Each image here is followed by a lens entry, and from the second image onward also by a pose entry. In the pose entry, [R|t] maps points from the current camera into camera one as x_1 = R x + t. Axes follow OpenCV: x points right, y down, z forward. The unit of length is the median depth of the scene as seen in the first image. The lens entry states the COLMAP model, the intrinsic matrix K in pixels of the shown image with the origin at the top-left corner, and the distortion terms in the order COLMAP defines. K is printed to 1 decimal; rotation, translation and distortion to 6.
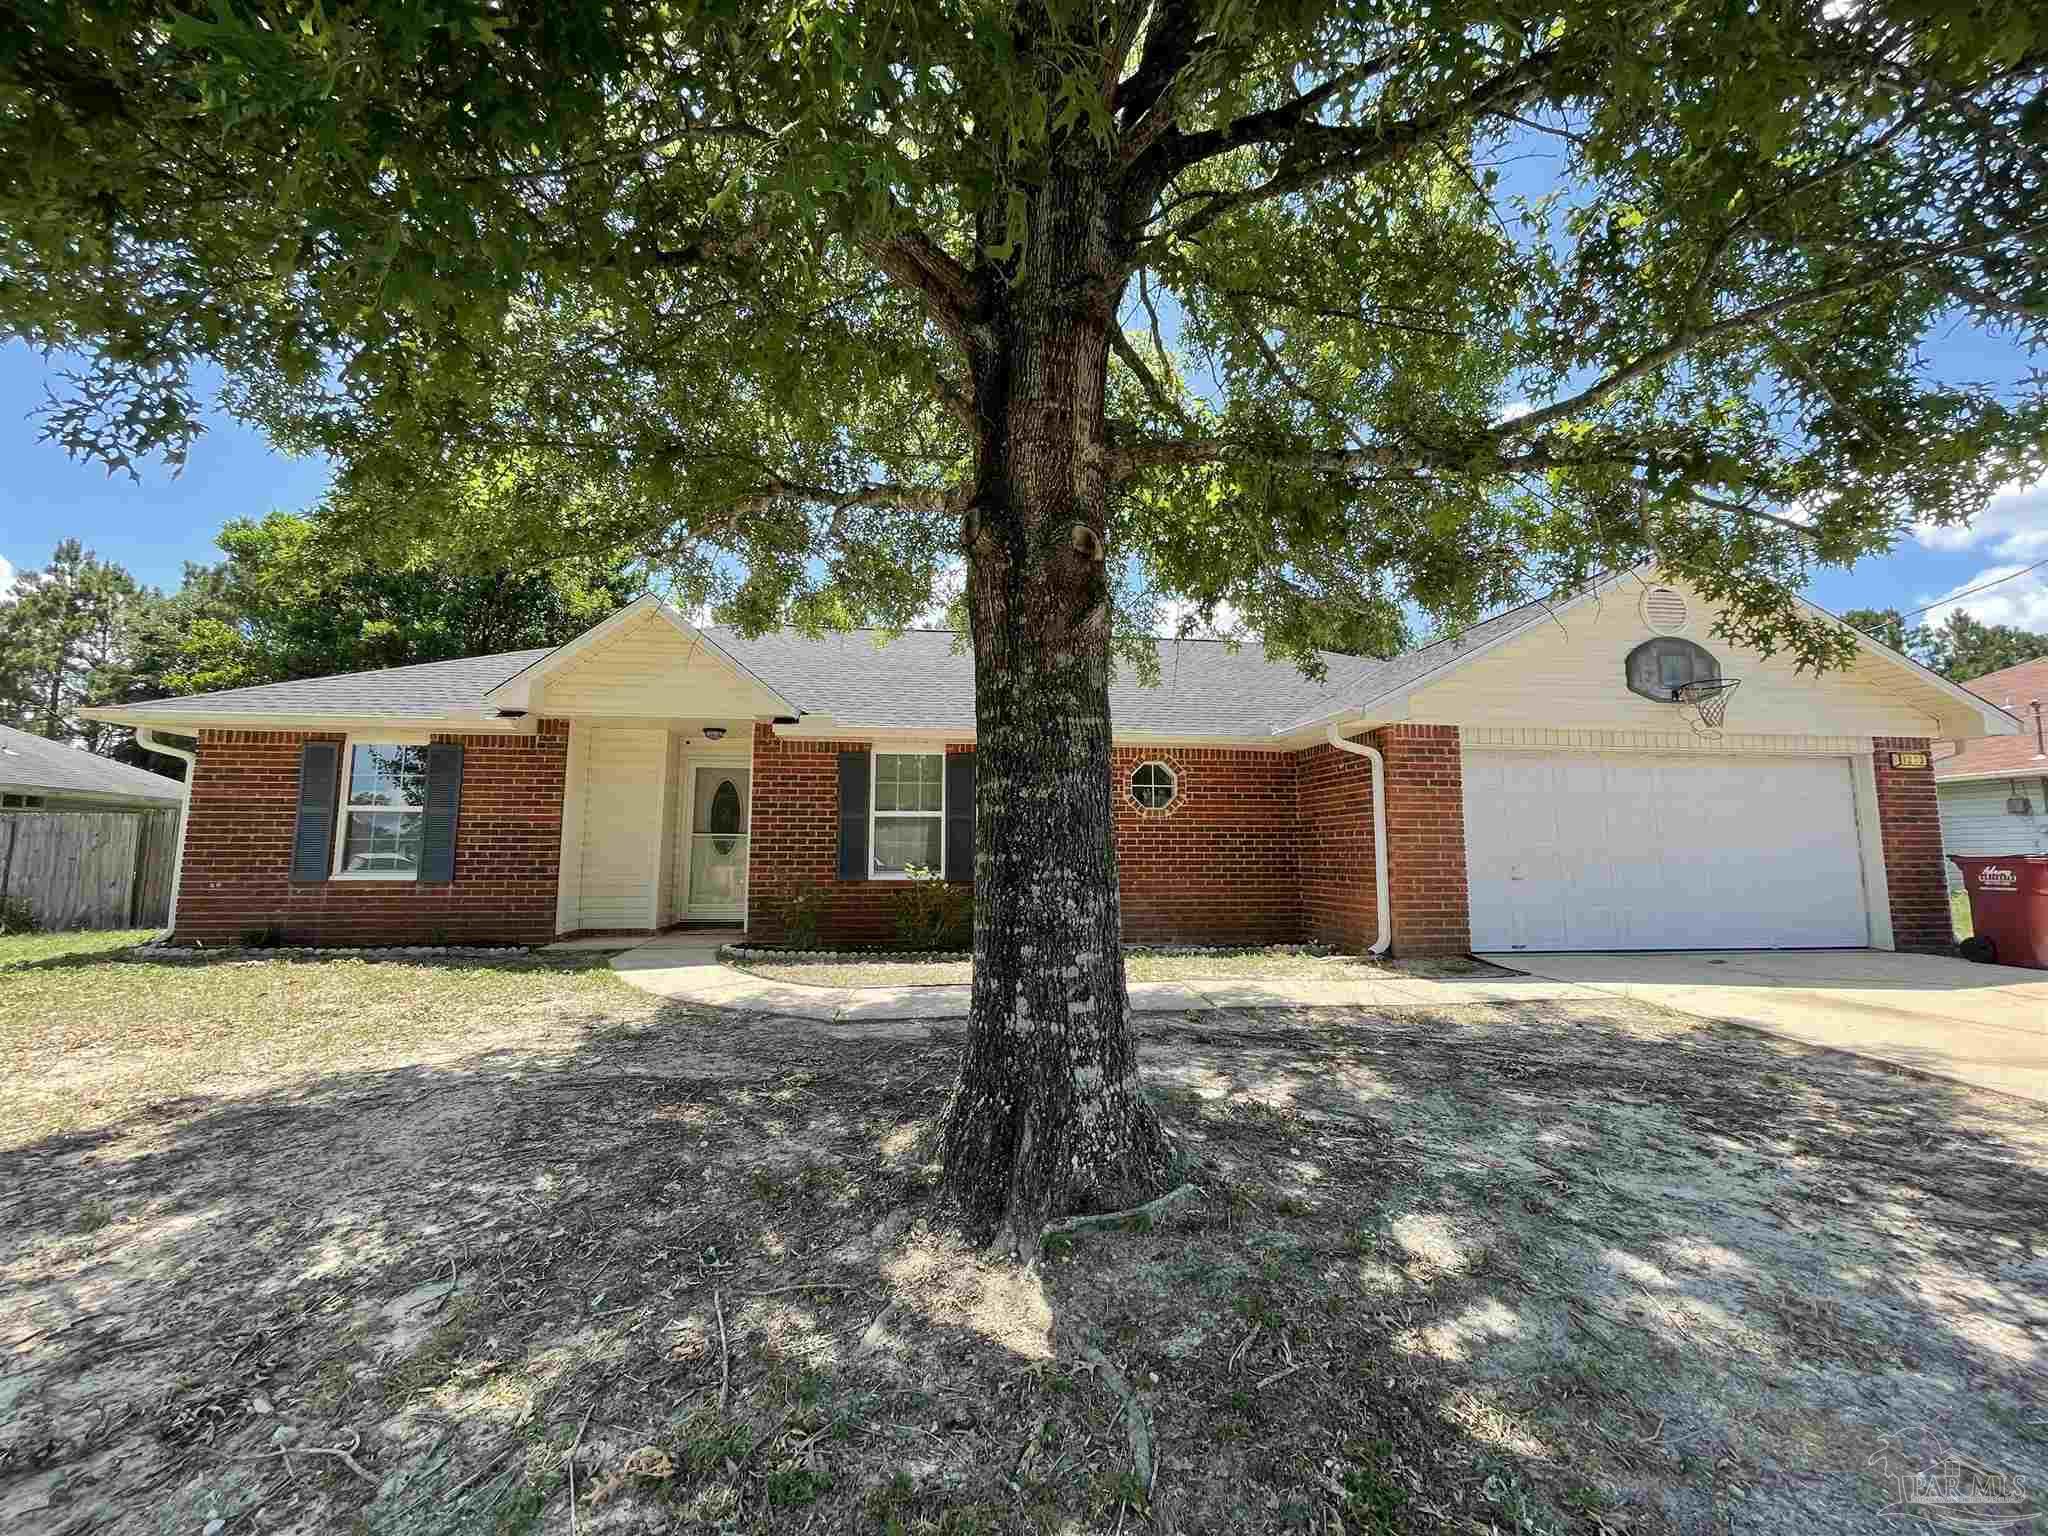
lens RADIAL K [[839.4, 0, 1024.0], [0, 839.4, 768.0], [0, 0, 1]] dist [0.000762, 0.000246]
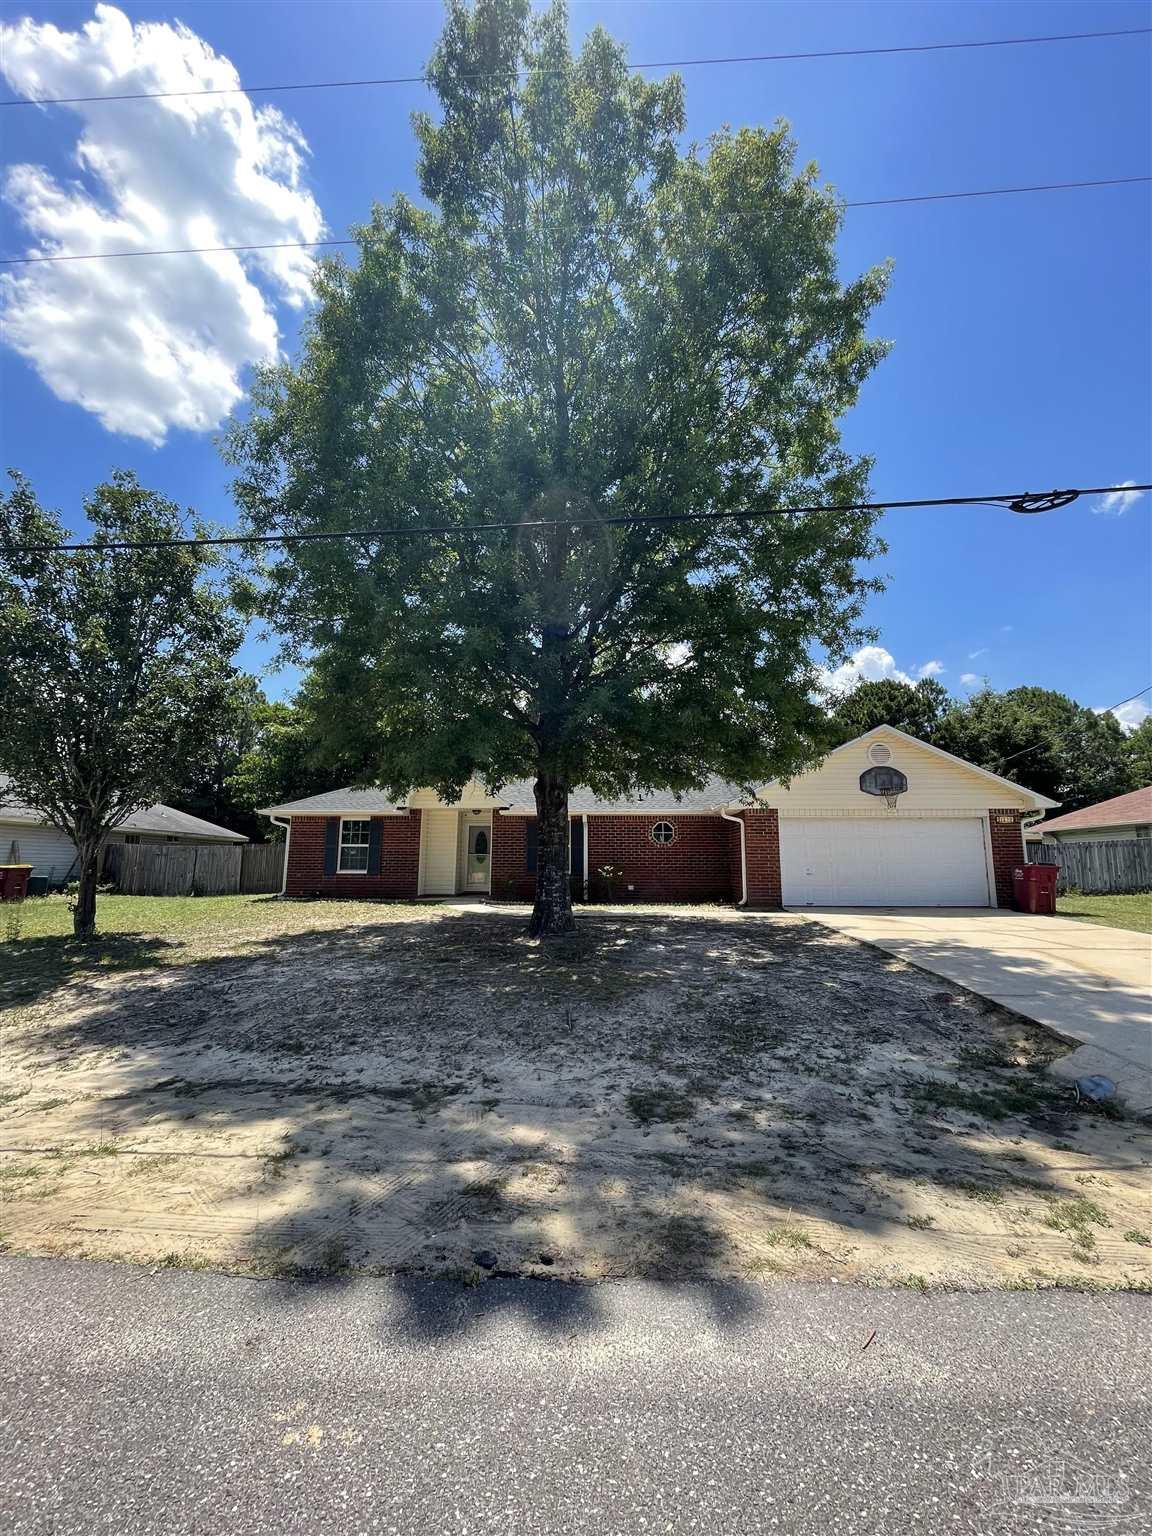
lens RADIAL K [[629.6, 0, 576.0], [0, 629.6, 768.0], [0, 0, 1]] dist [0.000762, 0.000246]
pose [[0.982403, -0.027032, -0.184807, 0.274408], [0.017906, 0.998544, -0.050876, -0.079764], [0.185914, 0.046672, 0.981457, -0.800535]]
